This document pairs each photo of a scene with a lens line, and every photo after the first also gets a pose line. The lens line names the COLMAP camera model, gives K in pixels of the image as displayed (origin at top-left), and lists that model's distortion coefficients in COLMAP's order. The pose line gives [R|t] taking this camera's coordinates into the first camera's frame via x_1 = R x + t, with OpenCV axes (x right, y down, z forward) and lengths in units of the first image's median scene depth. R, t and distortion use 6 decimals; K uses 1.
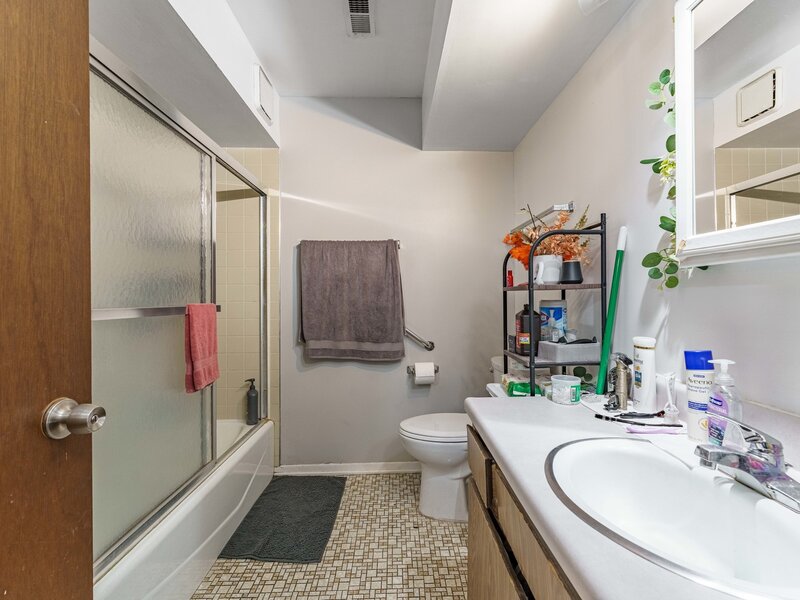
lens RADIAL K [[367.7, 0, 400.7], [0, 367.7, 298.5], [0, 0, 1]] dist [0.005976, -0.001979]
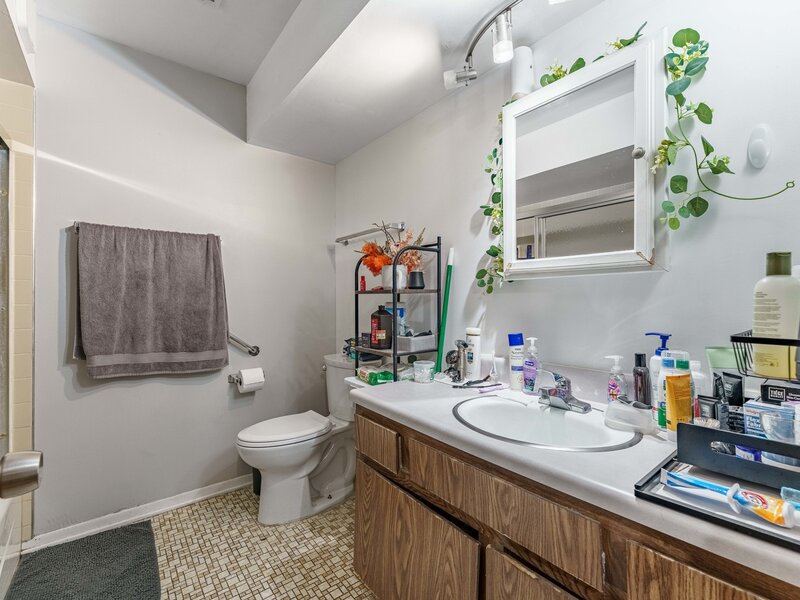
lens RADIAL K [[367.7, 0, 402.8], [0, 367.7, 301.1], [0, 0, 1]] dist [0.005976, -0.001979]
pose [[0.800875, 0.003336, 0.598822, -0.259531], [-0.001615, 0.999993, -0.003411, 0.004600], [-0.598829, 0.001765, 0.800875, 0.014090]]
